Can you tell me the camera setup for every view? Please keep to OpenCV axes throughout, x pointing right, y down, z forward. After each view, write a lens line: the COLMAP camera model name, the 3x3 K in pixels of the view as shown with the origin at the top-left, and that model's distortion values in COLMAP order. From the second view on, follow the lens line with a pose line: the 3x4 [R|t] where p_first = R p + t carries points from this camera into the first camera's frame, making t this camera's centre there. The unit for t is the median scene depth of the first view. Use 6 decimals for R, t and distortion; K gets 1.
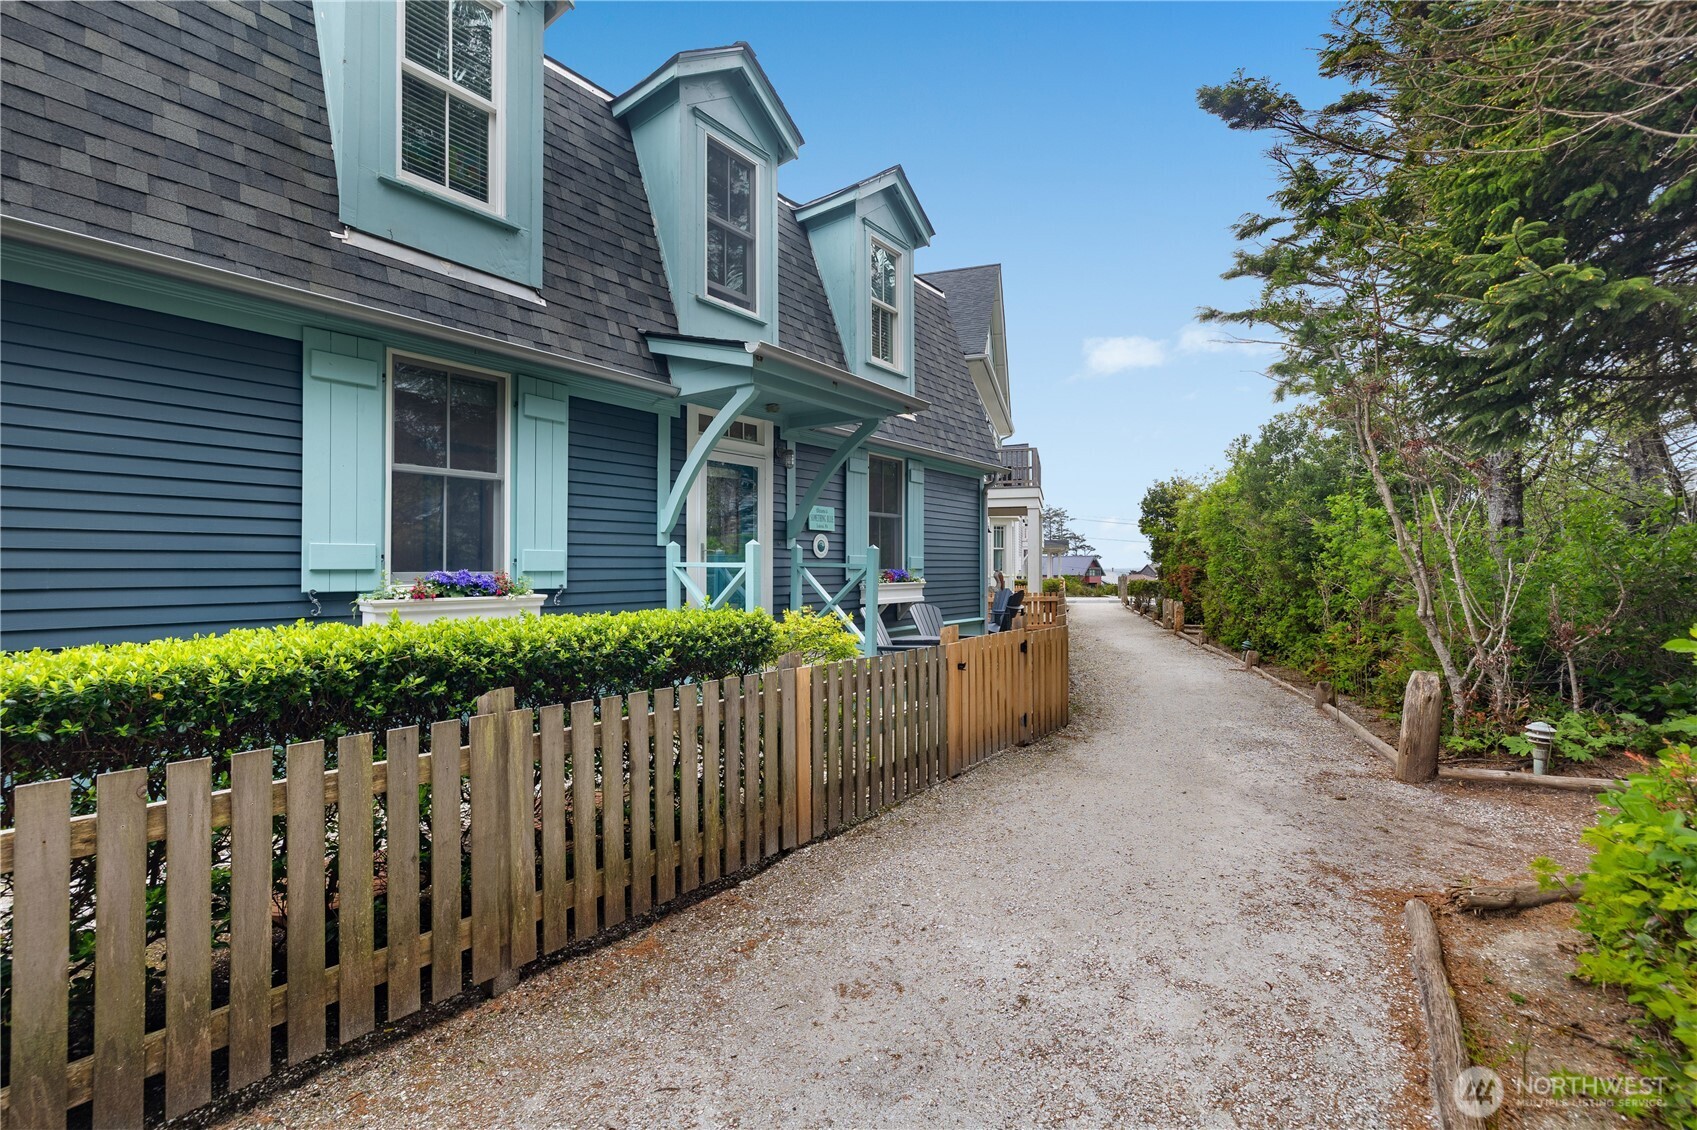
lens RADIAL K [[732.6, 0, 842.6], [0, 732.6, 561.0], [0, 0, 1]] dist [0.000806, 0.000190]
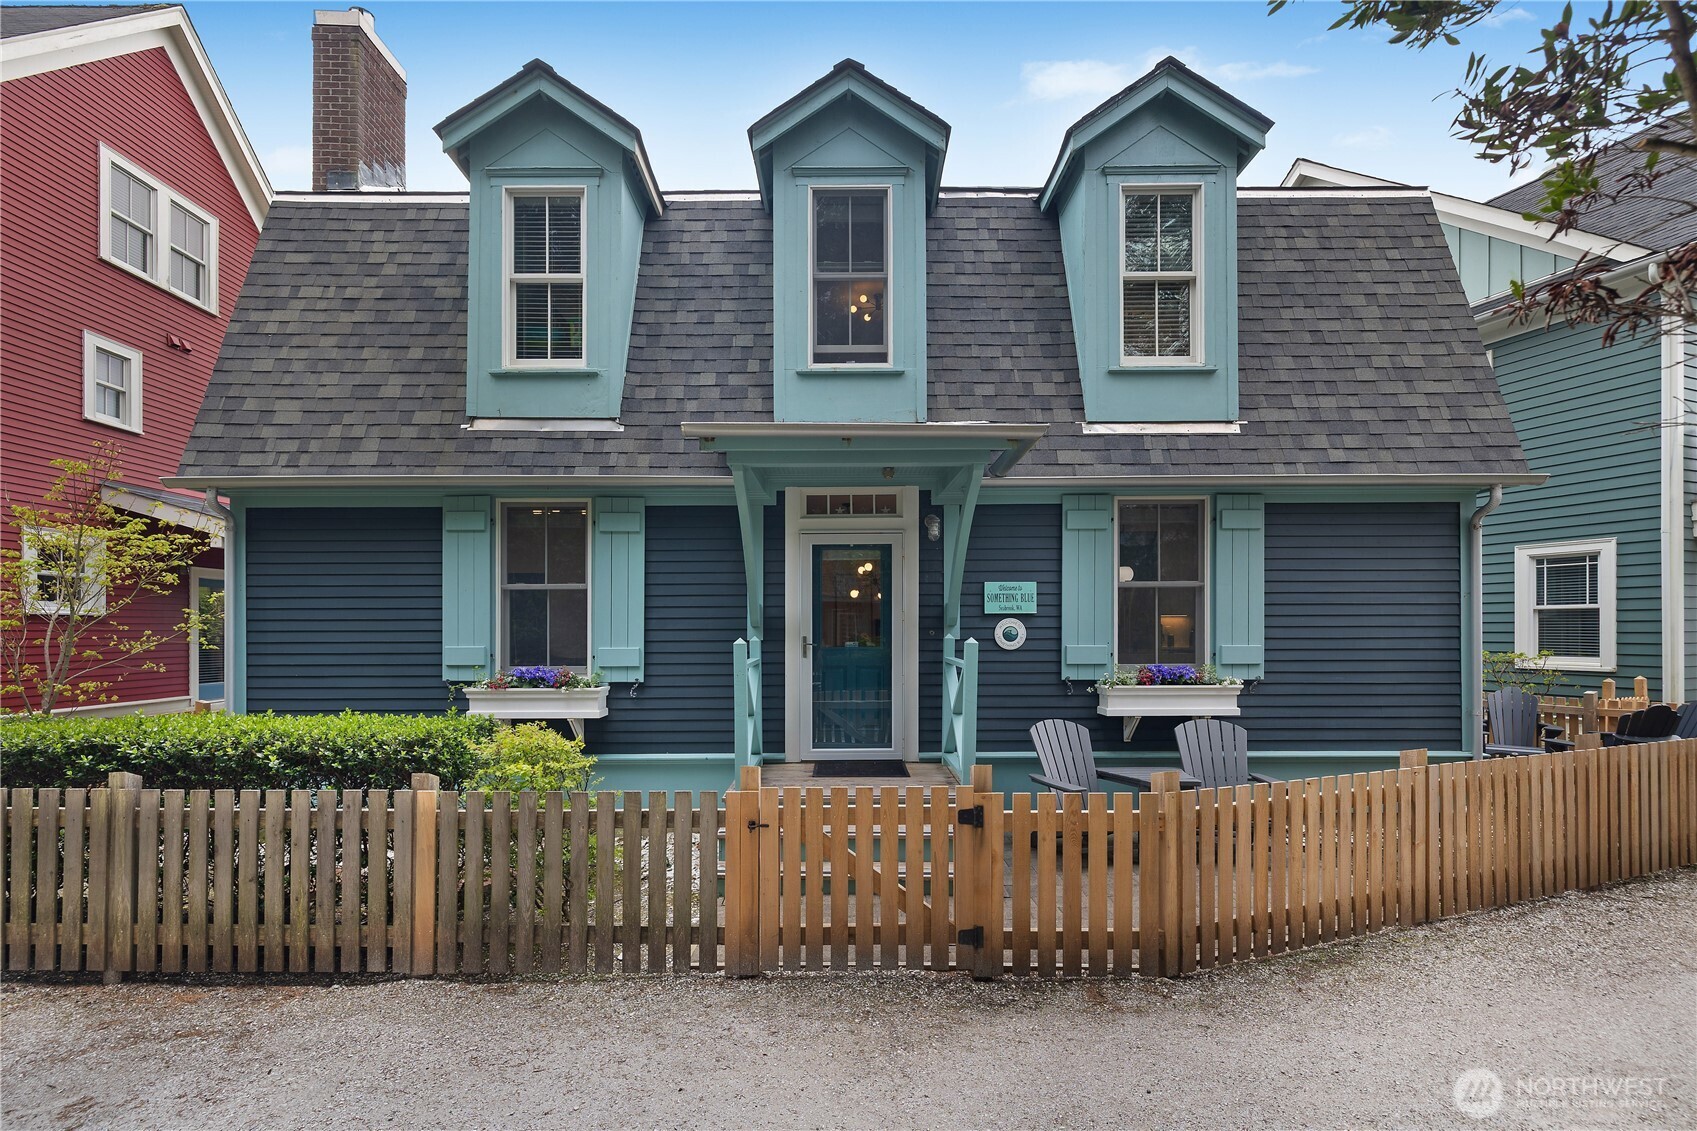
lens RADIAL K [[732.6, 0, 794.4], [0, 732.6, 632.2], [0, 0, 1]] dist [0.000806, 0.000190]
pose [[0.608258, -0.002695, -0.793735, 0.714758], [0.010275, 0.999937, 0.004479, -0.044912], [0.793673, -0.010880, 0.608248, 0.572347]]
